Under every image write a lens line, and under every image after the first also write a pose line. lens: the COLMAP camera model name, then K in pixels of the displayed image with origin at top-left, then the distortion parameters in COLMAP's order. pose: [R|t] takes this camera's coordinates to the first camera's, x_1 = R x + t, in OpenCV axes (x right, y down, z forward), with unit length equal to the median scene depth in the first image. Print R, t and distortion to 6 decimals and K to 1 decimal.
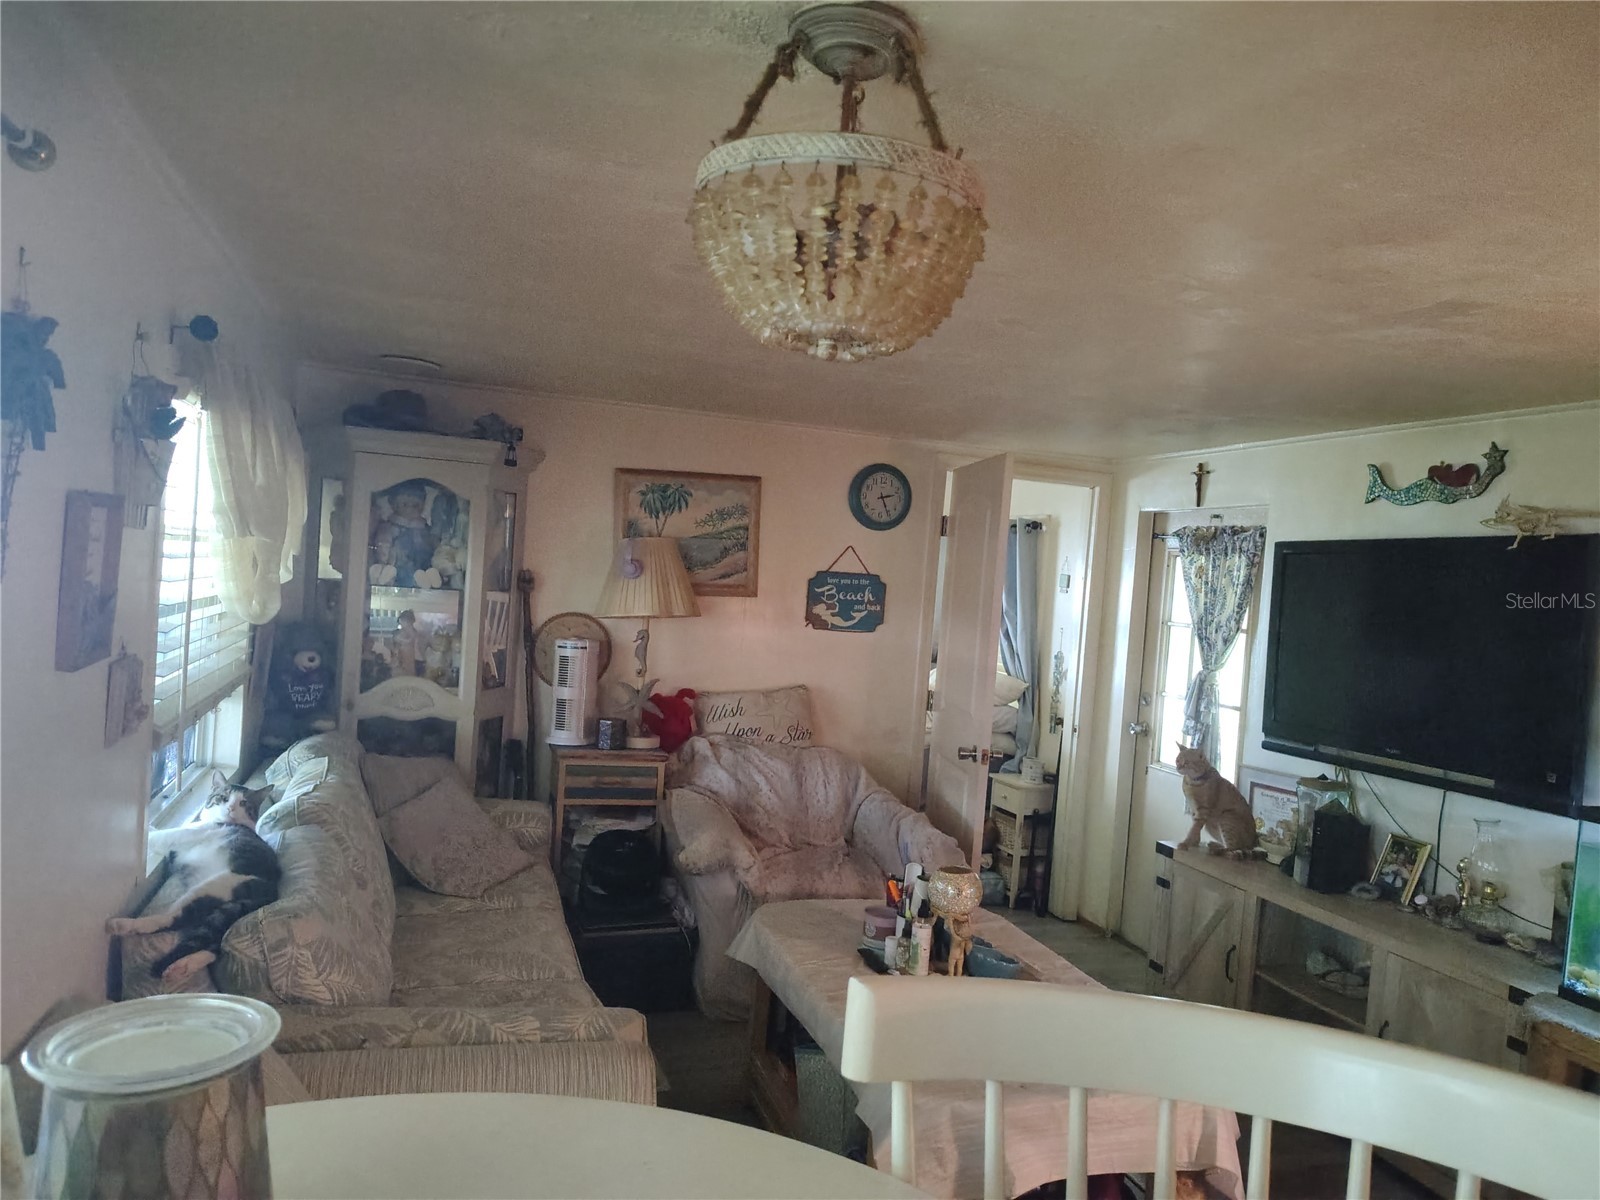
lens RADIAL K [[1144.0, 0, 790.2], [0, 1144.0, 596.5], [0, 0, 1]] dist [0.055585, -0.071863]
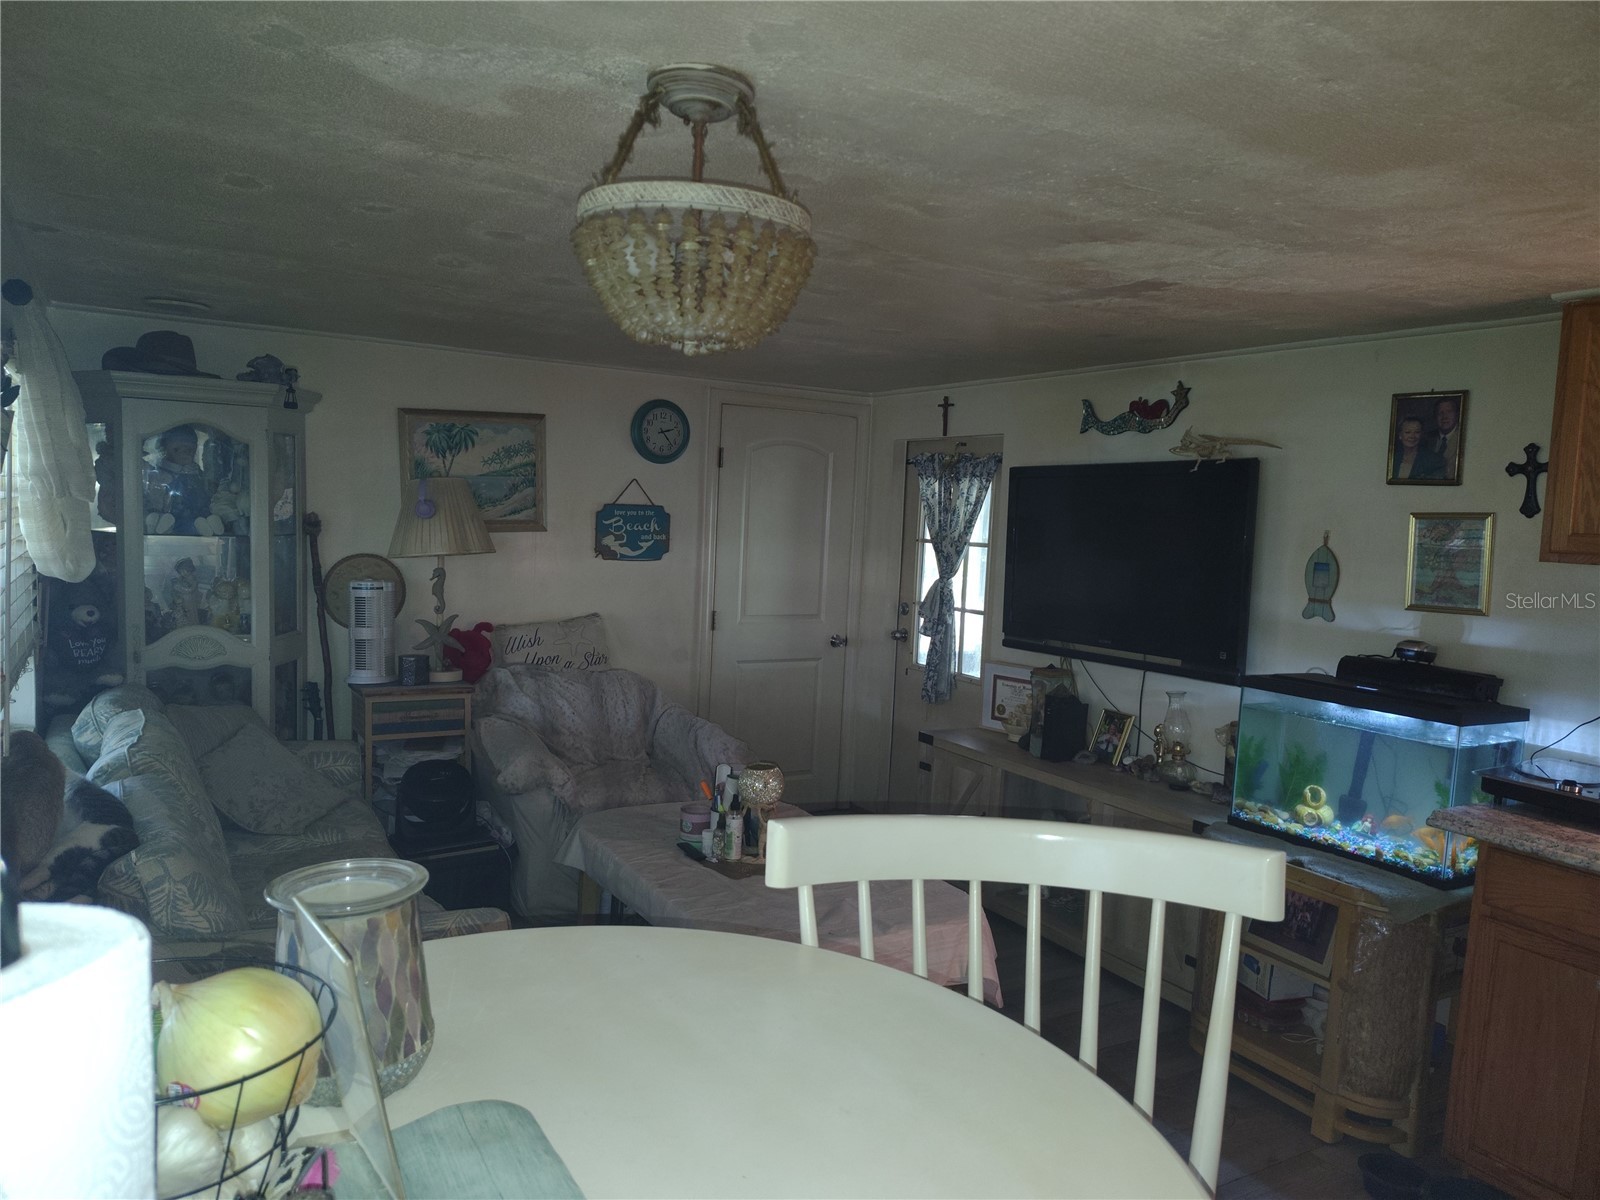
lens RADIAL K [[1138.8, 0, 796.4], [0, 1138.8, 612.2], [0, 0, 1]] dist [0.050708, -0.043866]
pose [[0.975089, -0.053054, 0.215375, -0.043449], [0.034932, 0.995587, 0.087095, -0.010578], [-0.219045, -0.077402, 0.972640, -0.079003]]
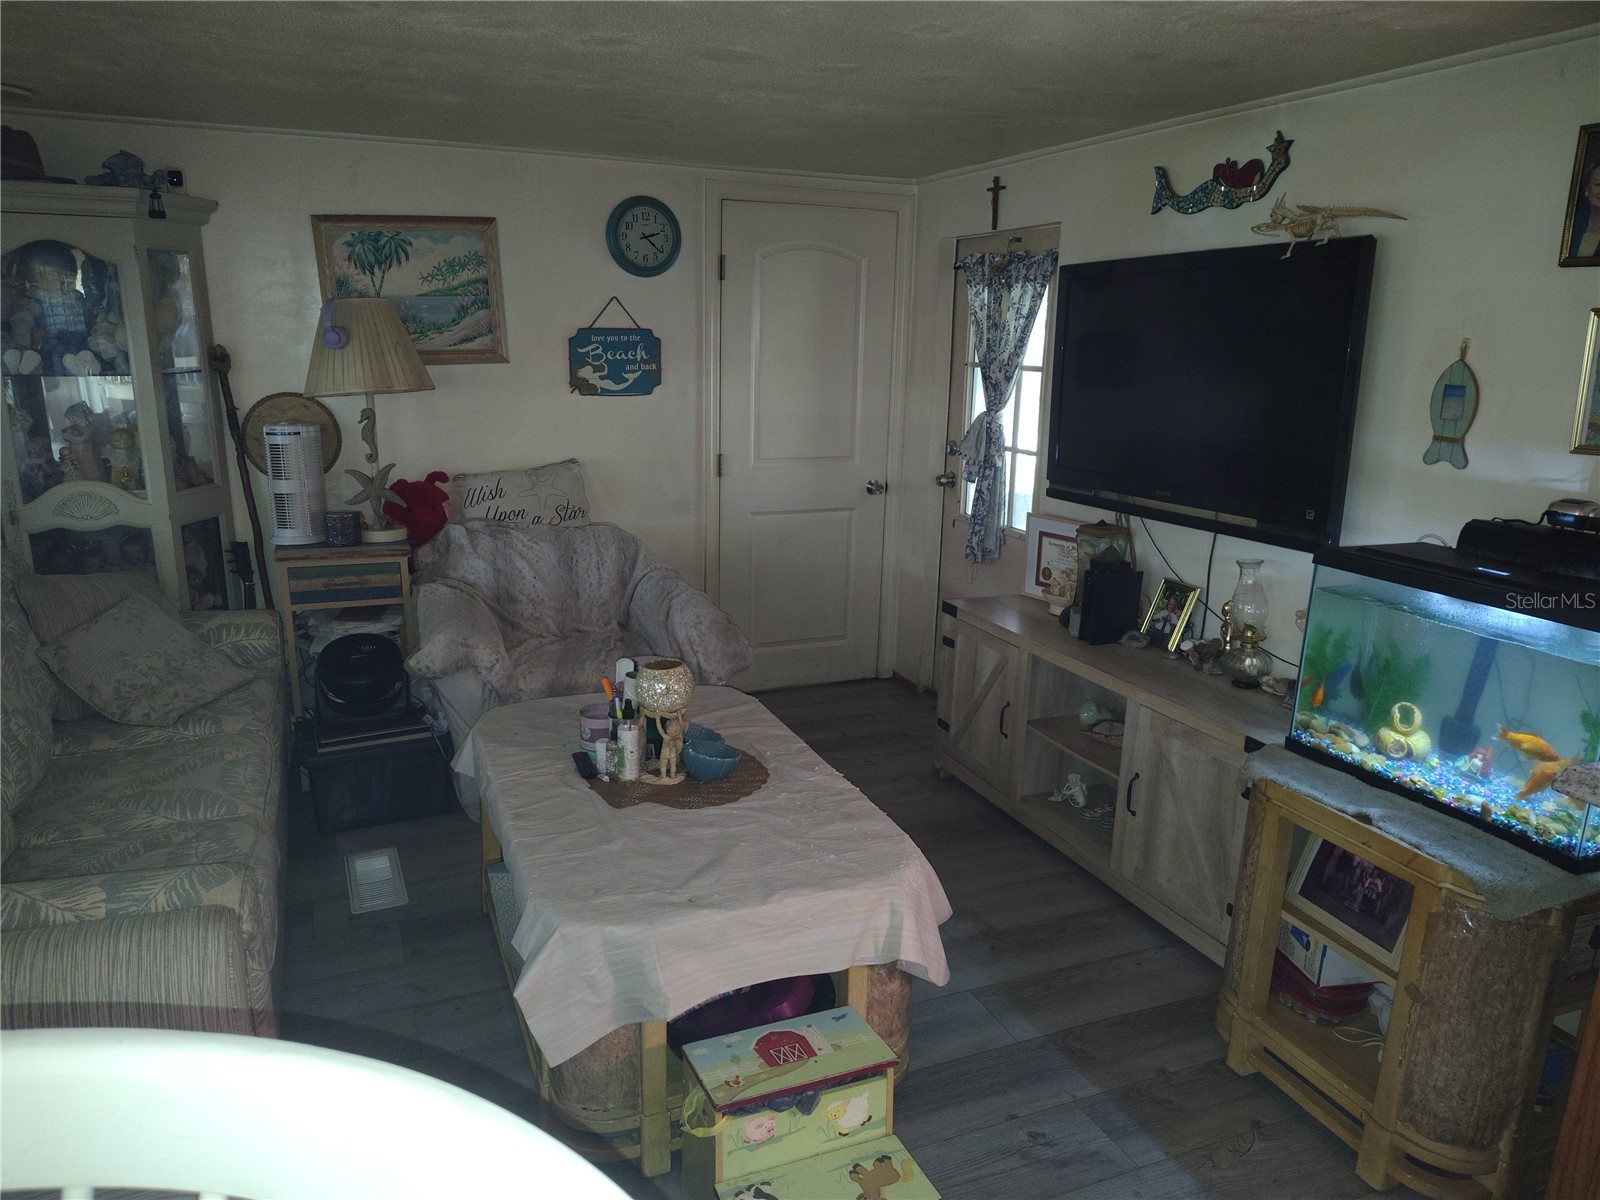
lens RADIAL K [[1138.8, 0, 796.4], [0, 1138.8, 612.2], [0, 0, 1]] dist [0.050708, -0.043866]
pose [[0.994902, -0.074979, 0.067446, 0.143309], [0.057854, 0.972111, 0.227274, 0.000029], [-0.082606, -0.222213, 0.971492, 0.095700]]
